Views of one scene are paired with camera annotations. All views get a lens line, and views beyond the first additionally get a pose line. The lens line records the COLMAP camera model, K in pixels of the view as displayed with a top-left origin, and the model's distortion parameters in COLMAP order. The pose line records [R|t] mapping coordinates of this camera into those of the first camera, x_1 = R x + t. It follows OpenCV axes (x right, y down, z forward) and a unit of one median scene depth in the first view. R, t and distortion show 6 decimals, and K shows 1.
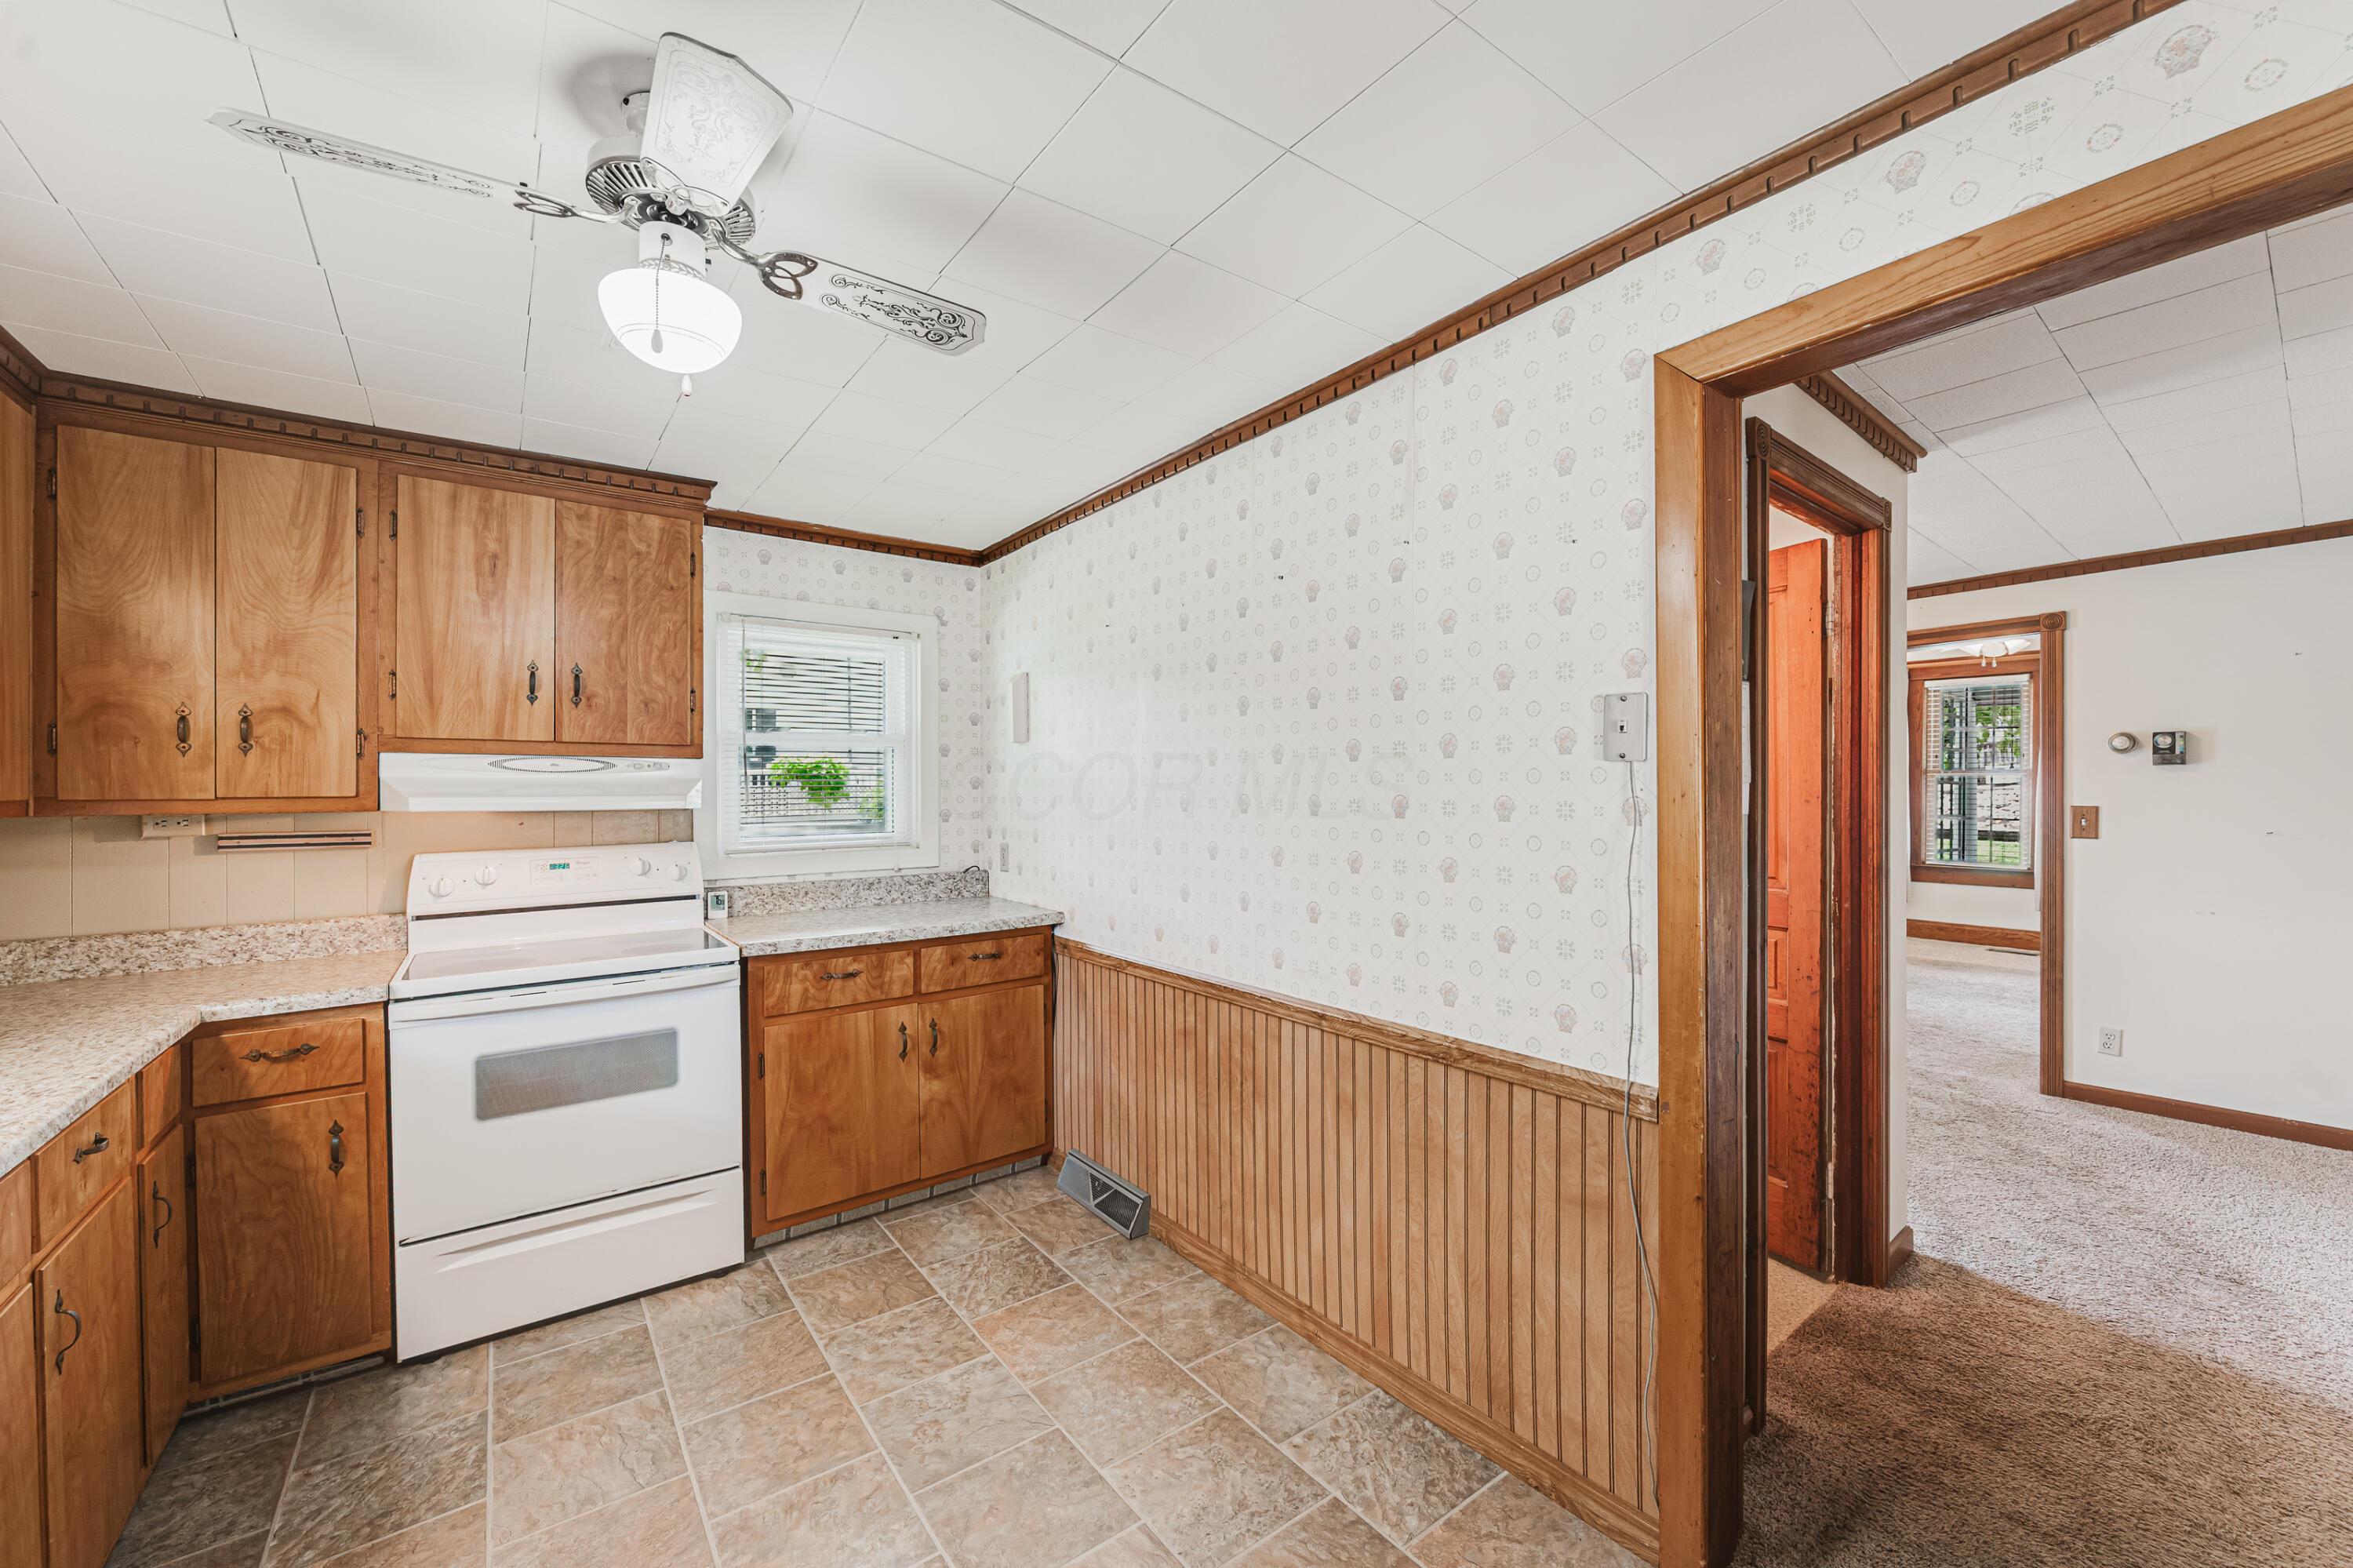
lens RADIAL K [[931.9, 0, 1186.4], [0, 931.9, 785.8], [0, 0, 1]] dist [-0.006453, -0.000339]
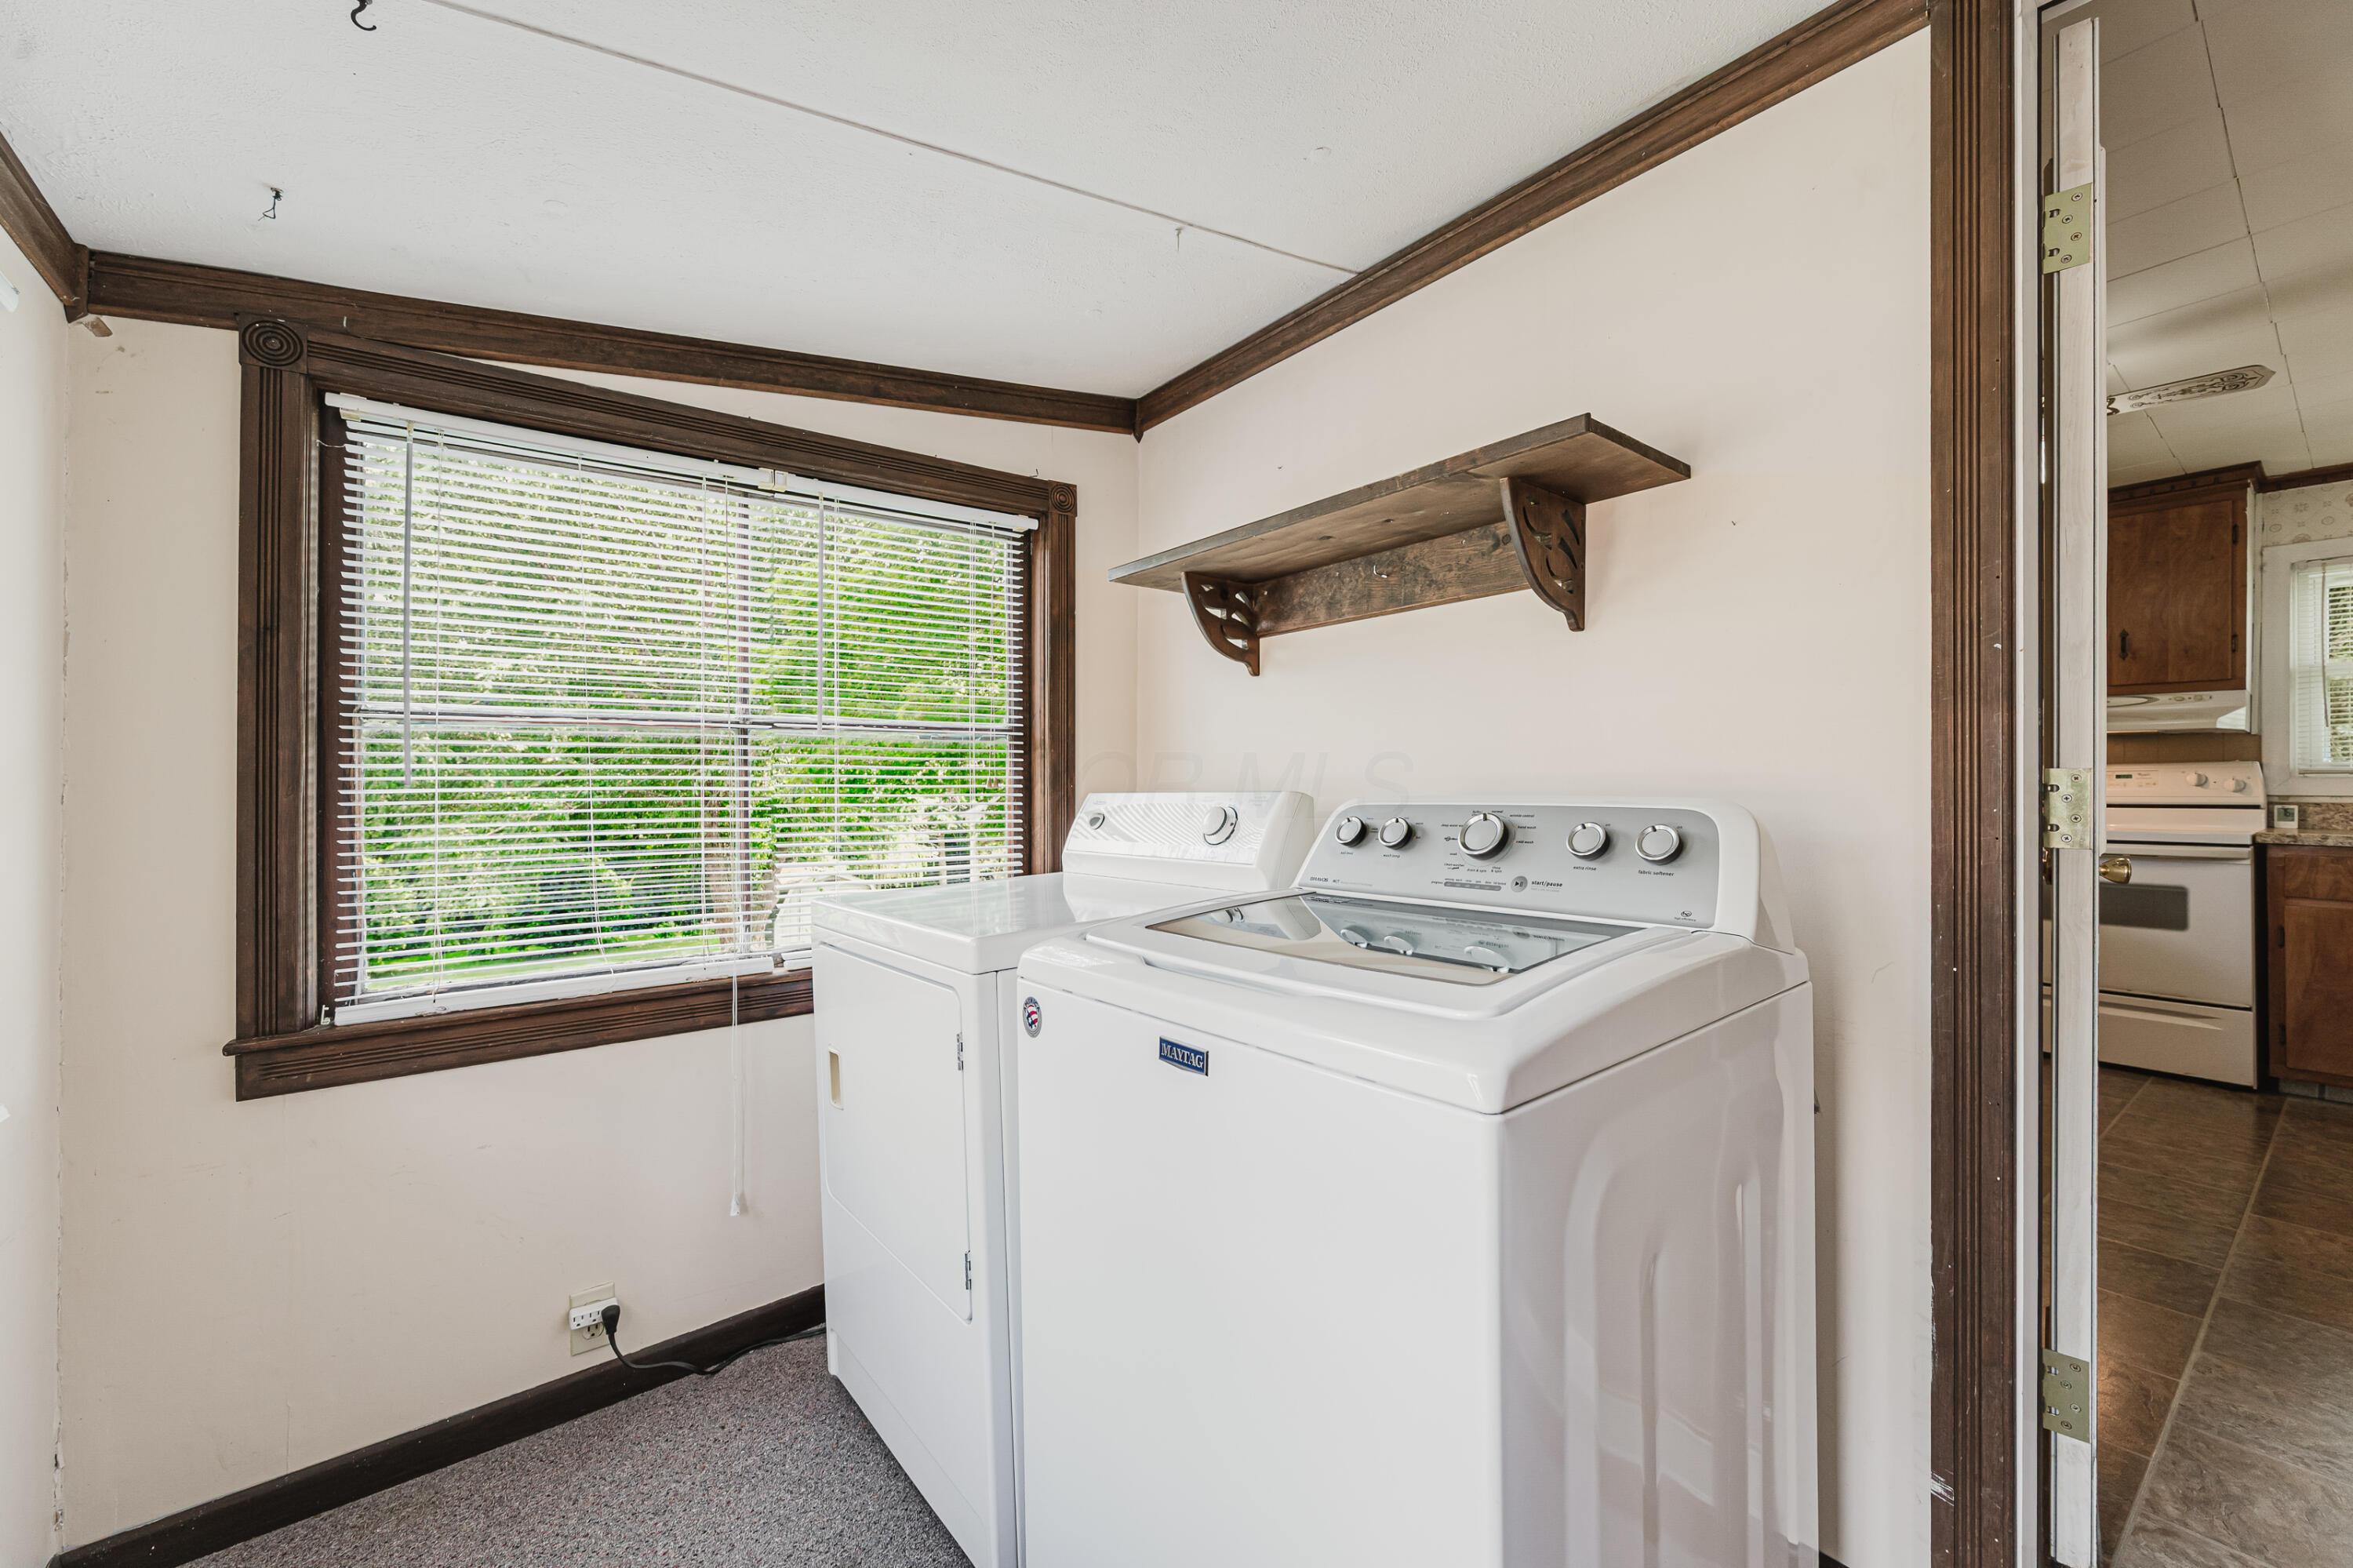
lens RADIAL K [[924.7, 0, 1204.6], [0, 924.7, 781.4], [0, 0, 1]] dist [-0.001072, -0.000039]
pose [[0.022075, -0.000673, -0.999756, 0.811889], [-0.005007, 0.999987, -0.000784, 0.121961], [0.999744, 0.005023, 0.022071, -0.488069]]
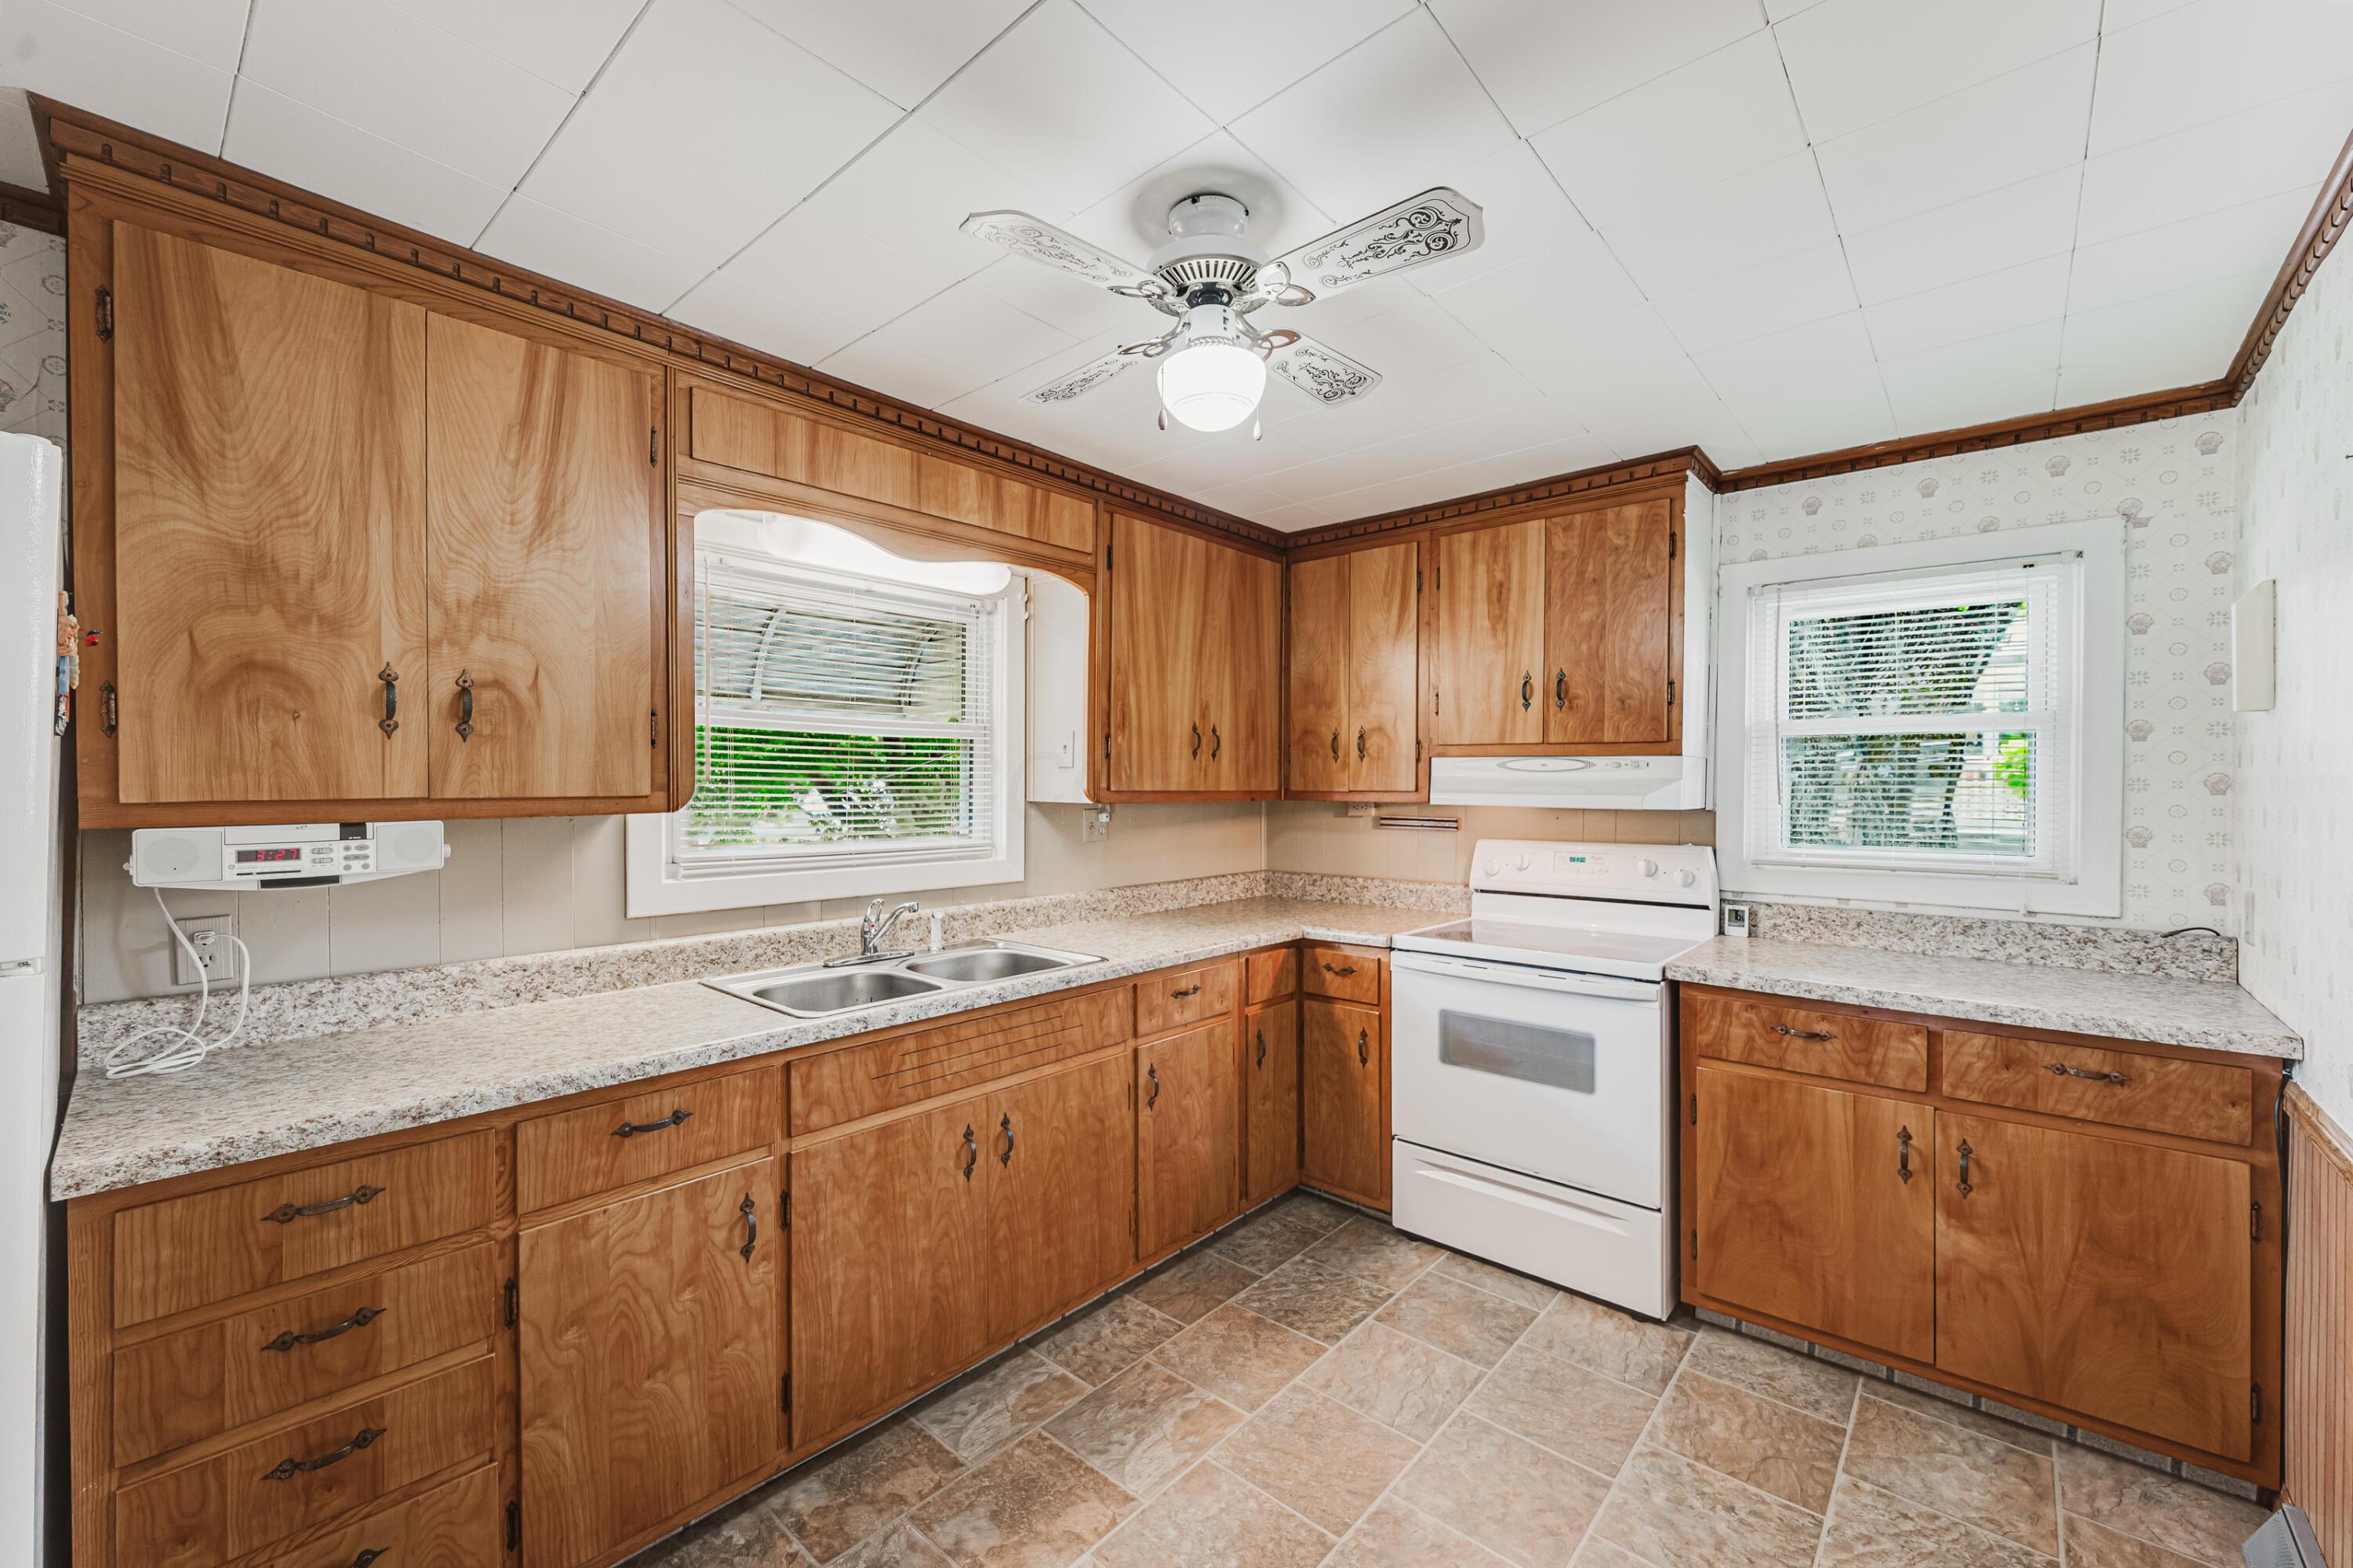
lens RADIAL K [[926.1, 0, 1182.1], [0, 926.1, 787.1], [0, 0, 1]] dist [-0.004644, 0.000140]
pose [[0.200709, 0.011269, -0.979586, 0.325996], [-0.004767, 0.999933, 0.010527, -0.006514], [0.979639, 0.002556, 0.200749, 0.409779]]
